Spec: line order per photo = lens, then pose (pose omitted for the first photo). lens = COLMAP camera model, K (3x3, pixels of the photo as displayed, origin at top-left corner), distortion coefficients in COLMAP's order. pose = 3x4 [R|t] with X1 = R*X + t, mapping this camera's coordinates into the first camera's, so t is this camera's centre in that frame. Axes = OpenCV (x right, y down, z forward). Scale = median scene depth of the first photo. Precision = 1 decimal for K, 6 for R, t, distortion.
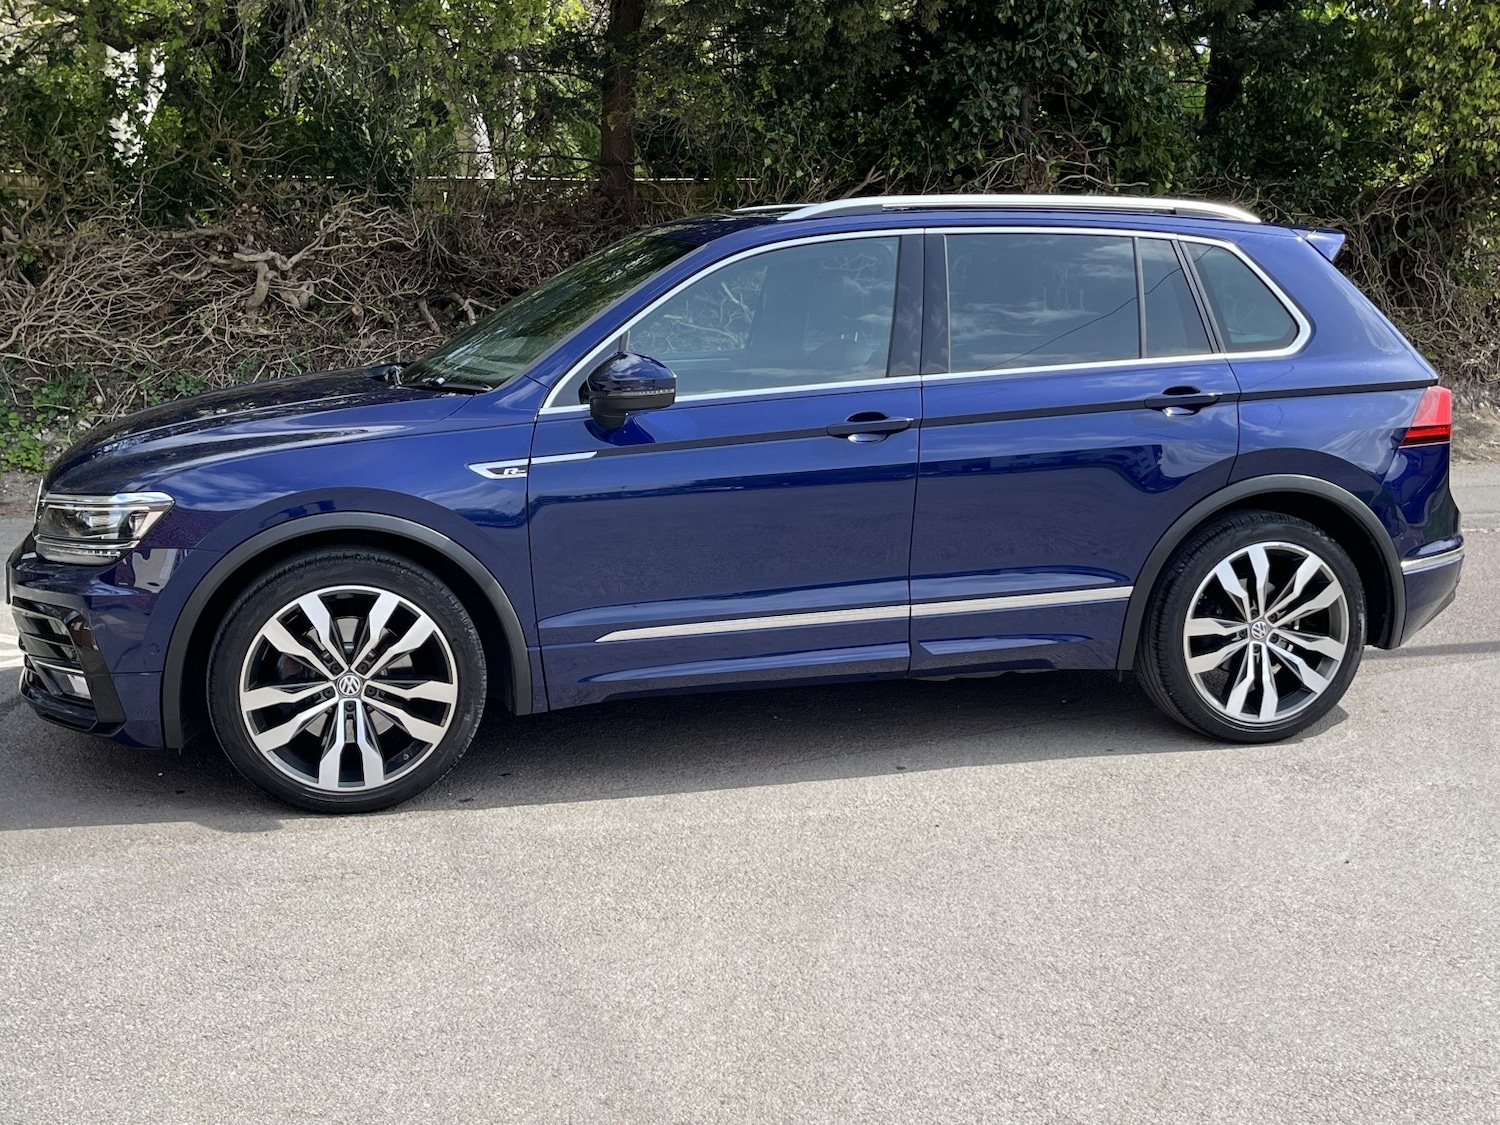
lens RADIAL K [[1800.4, 0, 760.5], [0, 1800.4, 580.8], [0, 0, 1]] dist [0.035375, 0.000000]
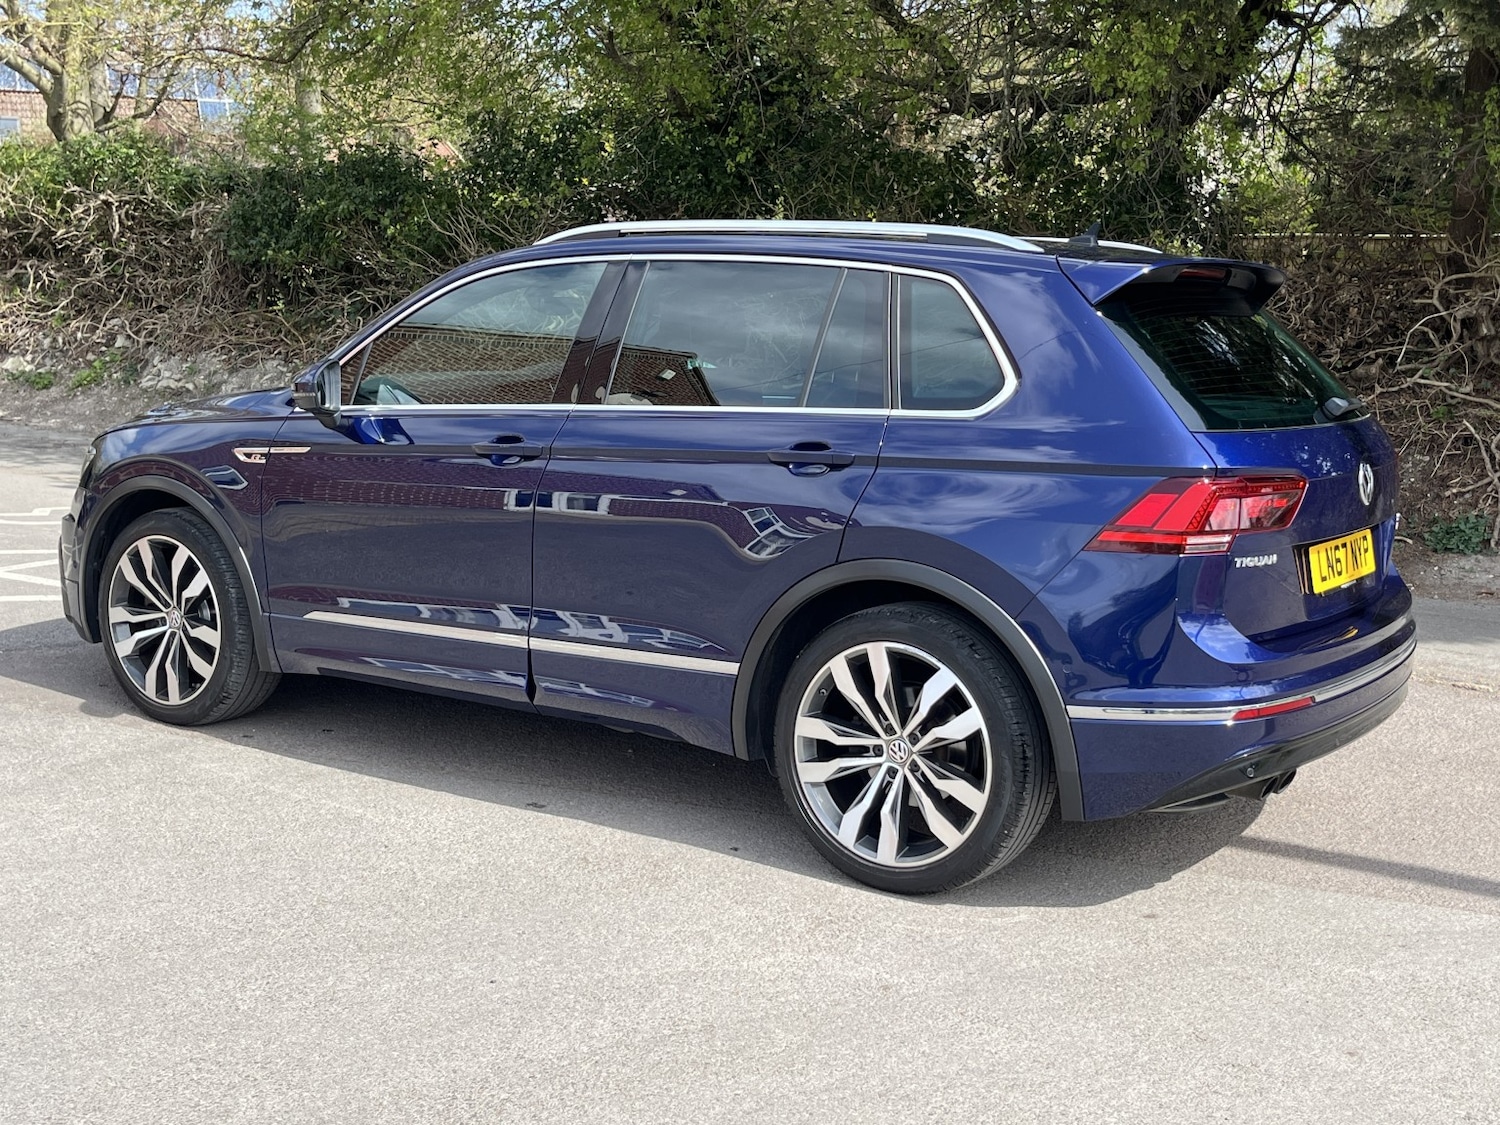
lens RADIAL K [[1800.4, 0, 740.3], [0, 1800.4, 542.6], [0, 0, 1]] dist [0.035375, 0.000000]
pose [[0.654377, 0.119605, -0.746649, 0.863051], [-0.163472, 0.986438, 0.014747, -0.068507], [0.738287, 0.112406, 0.665055, 0.424014]]
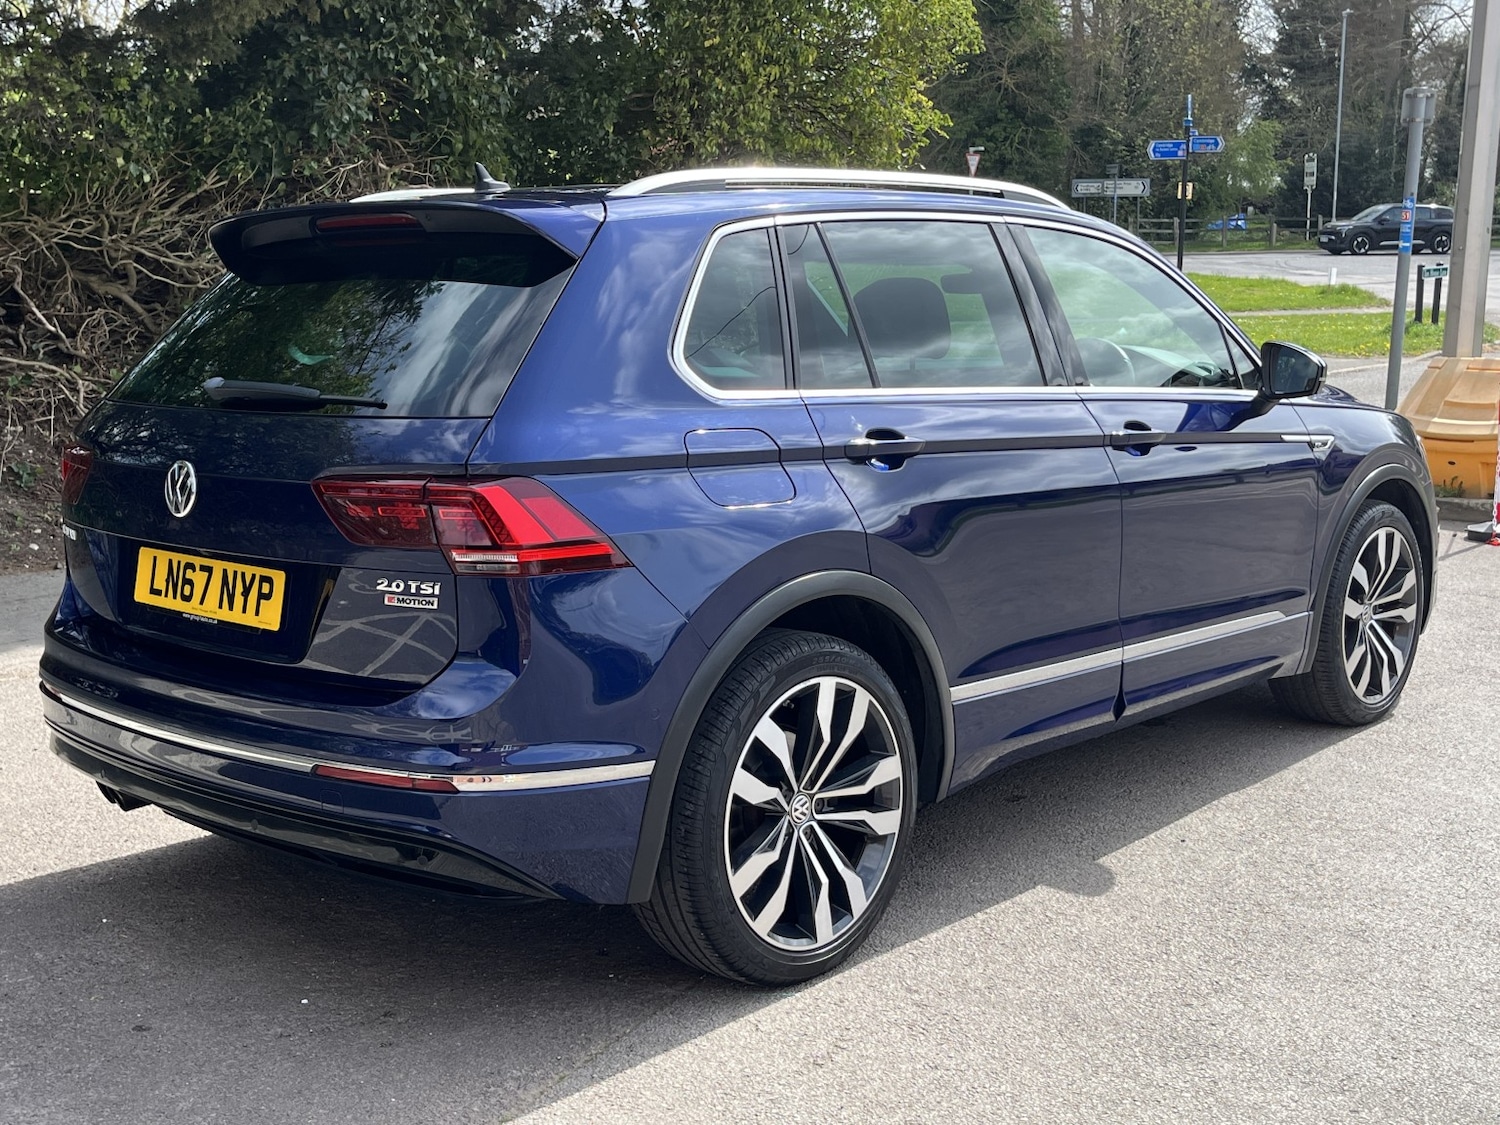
lens RADIAL K [[1800.4, 0, 764.1], [0, 1800.4, 564.1], [0, 0, 1]] dist [0.035375, 0.000000]
pose [[0.802352, -0.112396, 0.586173, -0.573037], [0.125023, 0.991970, 0.019075, -0.051469], [-0.583611, 0.057980, 0.809961, 0.312083]]
